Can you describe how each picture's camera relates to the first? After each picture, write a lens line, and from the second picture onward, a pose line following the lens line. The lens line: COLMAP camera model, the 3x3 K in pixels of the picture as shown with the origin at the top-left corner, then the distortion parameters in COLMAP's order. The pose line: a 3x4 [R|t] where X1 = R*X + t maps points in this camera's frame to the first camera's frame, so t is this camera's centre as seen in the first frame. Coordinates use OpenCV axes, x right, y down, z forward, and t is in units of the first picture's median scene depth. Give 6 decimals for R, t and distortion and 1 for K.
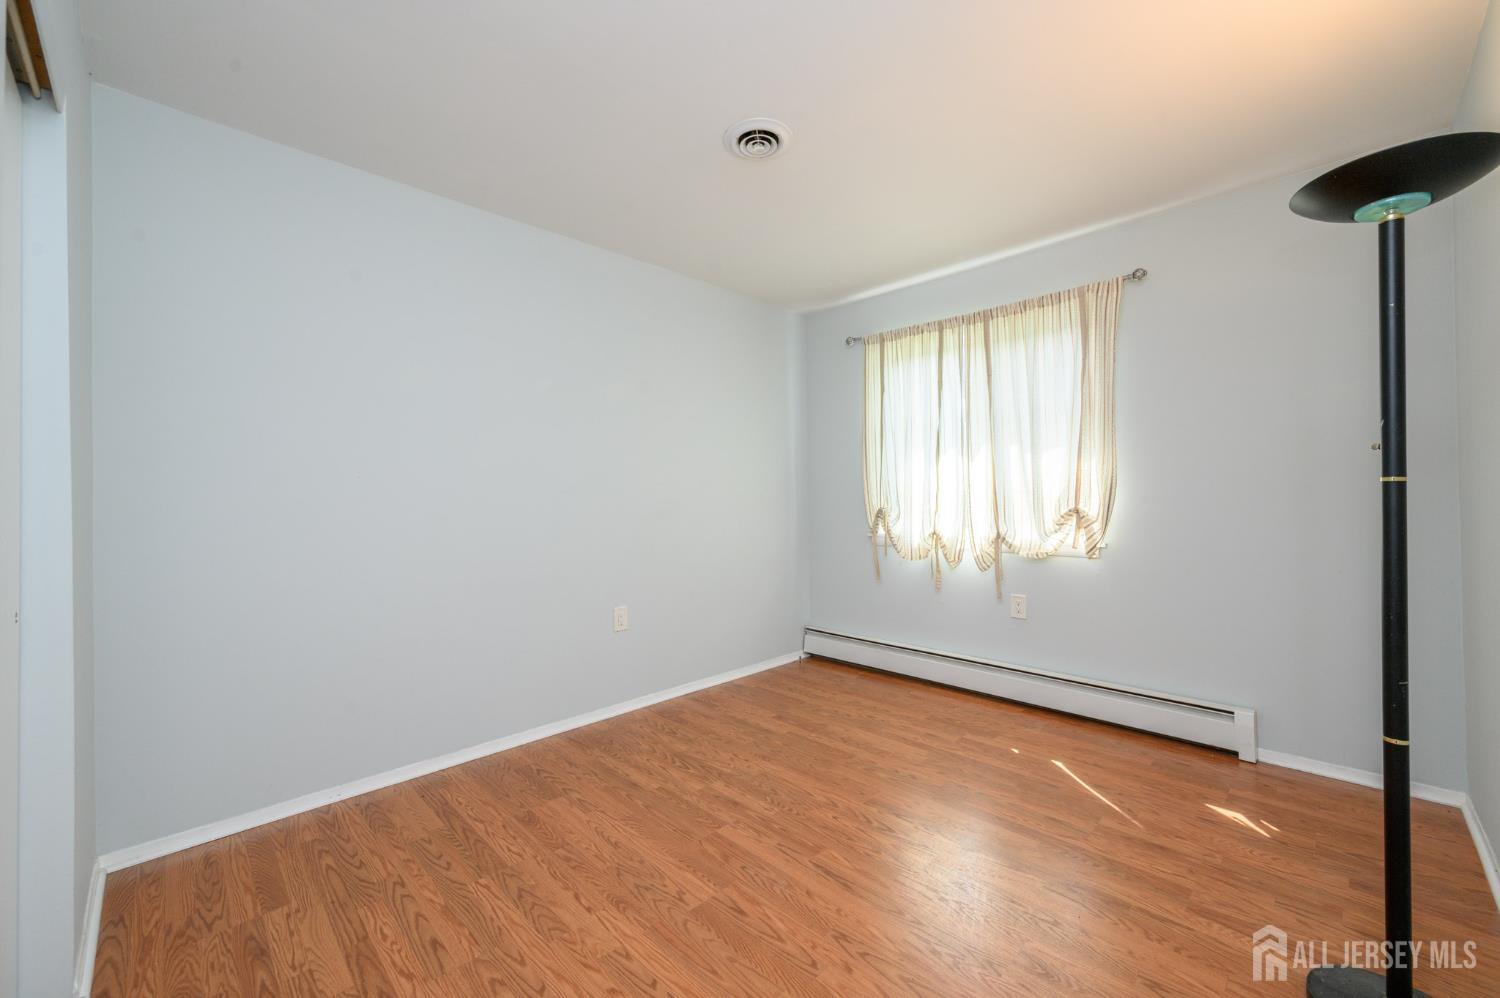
lens RADIAL K [[590.5, 0, 751.0], [0, 590.5, 495.0], [0, 0, 1]] dist [-0.001589, 0.000443]
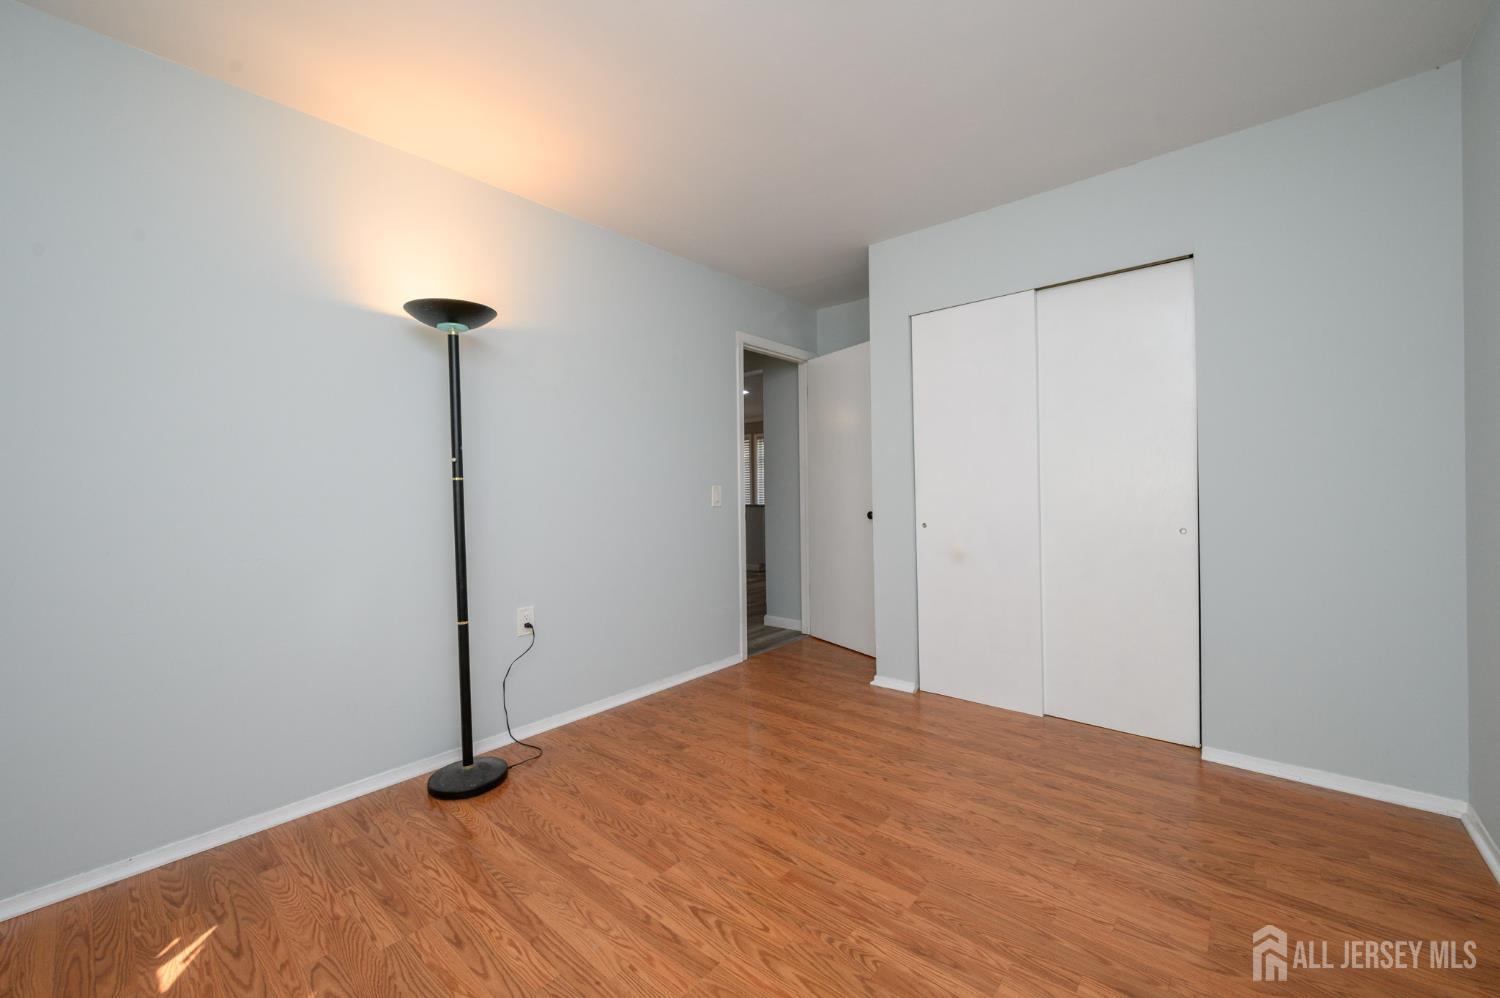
lens RADIAL K [[590.5, 0, 747.4], [0, 590.5, 494.3], [0, 0, 1]] dist [-0.001589, 0.000443]
pose [[-0.997228, 0.028623, -0.068685, 0.231497], [0.028168, 0.999574, 0.007596, 0.022156], [0.068873, 0.005640, -0.997609, 1.992562]]
